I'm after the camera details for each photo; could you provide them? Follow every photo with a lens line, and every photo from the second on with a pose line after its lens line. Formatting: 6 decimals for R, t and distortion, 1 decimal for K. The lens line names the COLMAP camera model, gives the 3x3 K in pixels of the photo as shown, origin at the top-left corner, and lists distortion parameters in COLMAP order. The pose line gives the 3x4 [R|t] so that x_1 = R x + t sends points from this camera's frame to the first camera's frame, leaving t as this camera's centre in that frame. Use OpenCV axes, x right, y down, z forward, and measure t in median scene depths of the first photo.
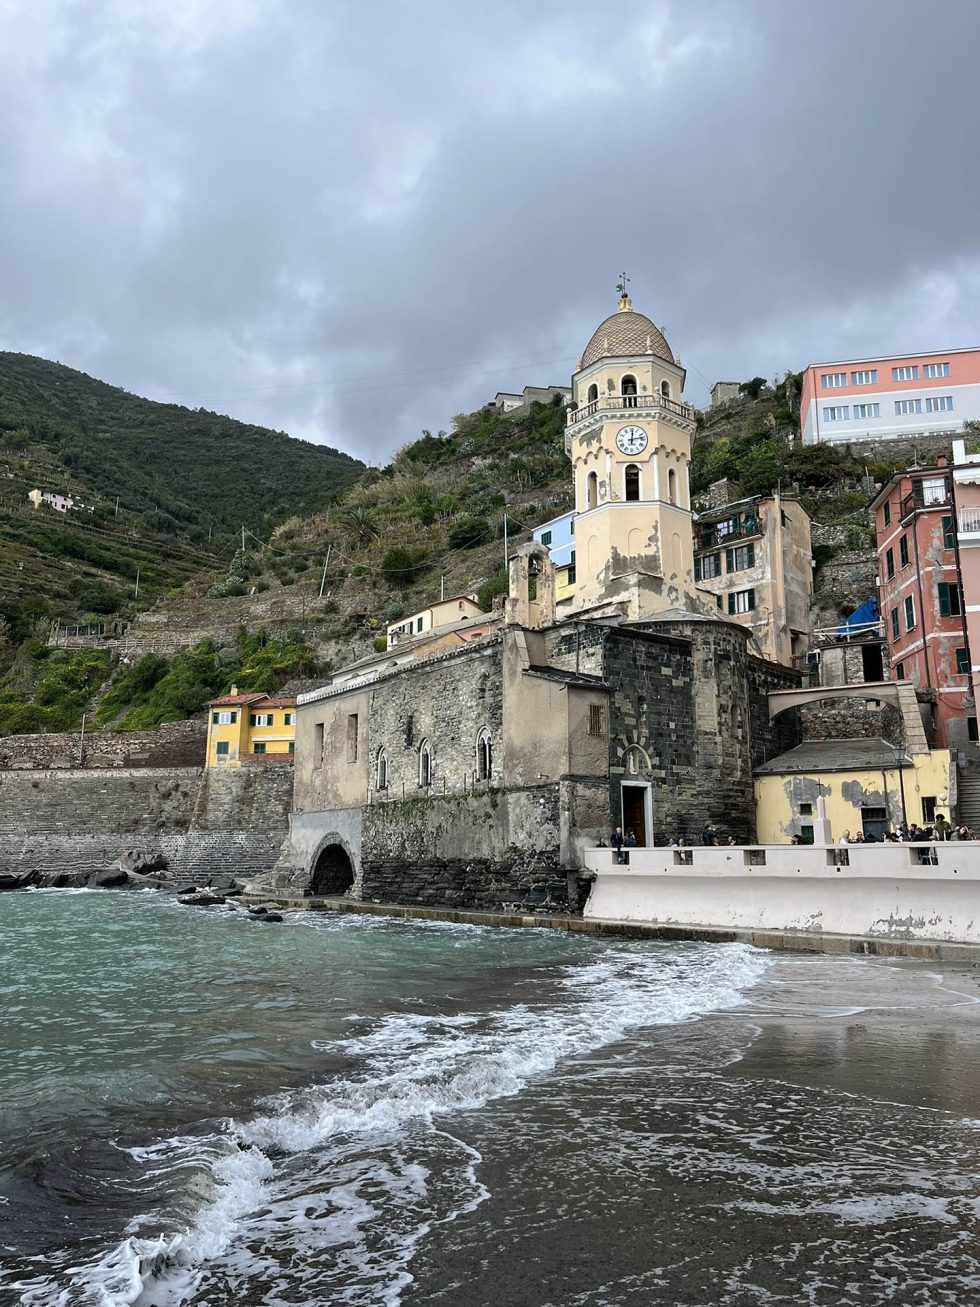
lens RADIAL K [[989.8, 0, 493.1], [0, 989.8, 653.9], [0, 0, 1]] dist [-0.001654, -0.000391]
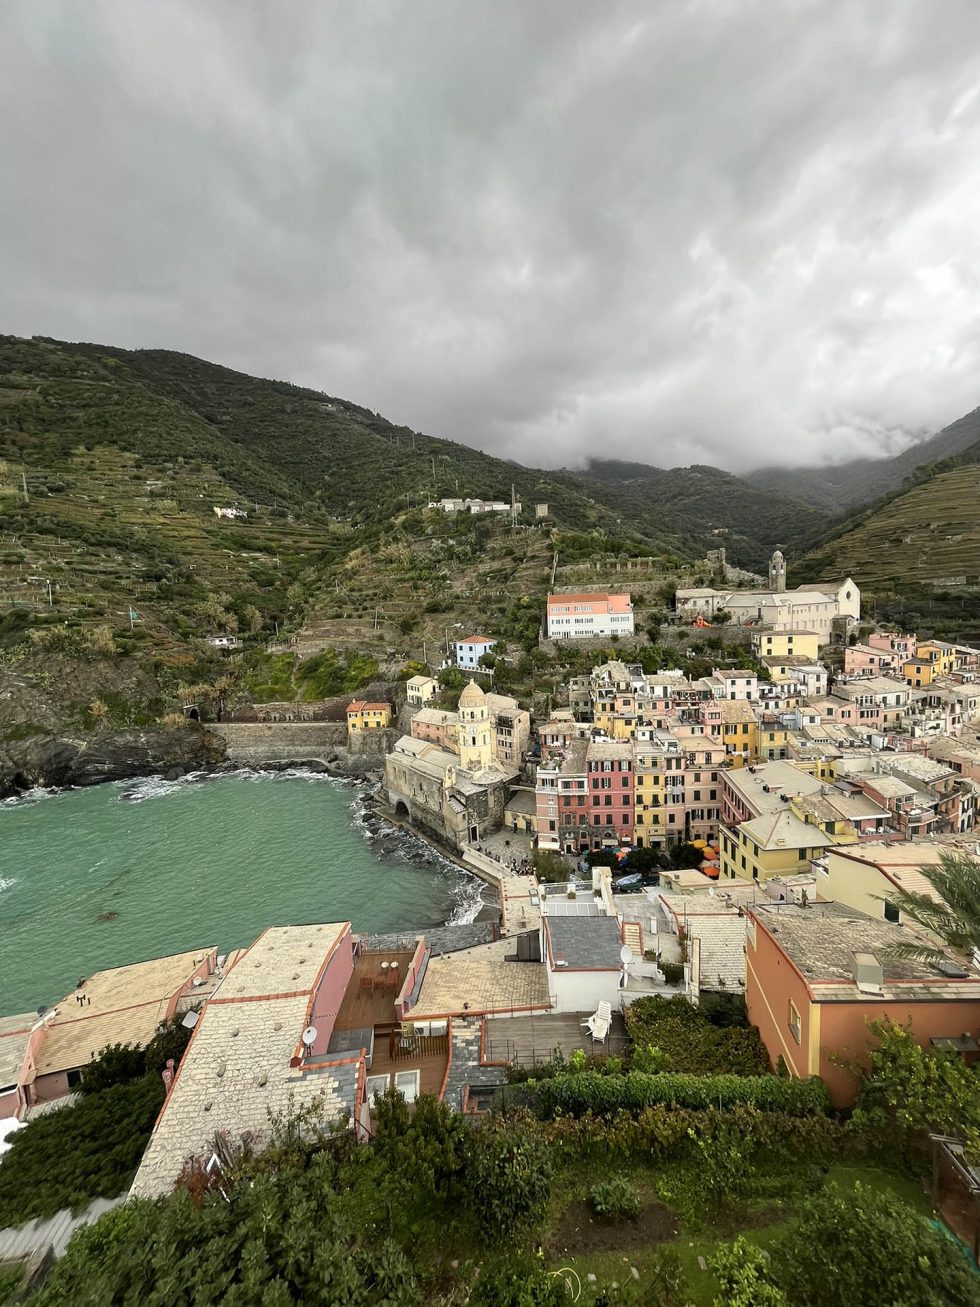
lens RADIAL K [[527.4, 0, 487.0], [0, 527.4, 653.5], [0, 0, 1]] dist [-0.009170, 0.000573]
pose [[0.997202, -0.052399, 0.053306, 0.048202], [0.033105, 0.948994, 0.313551, -0.568130], [-0.067017, -0.310909, 0.948074, -0.433732]]
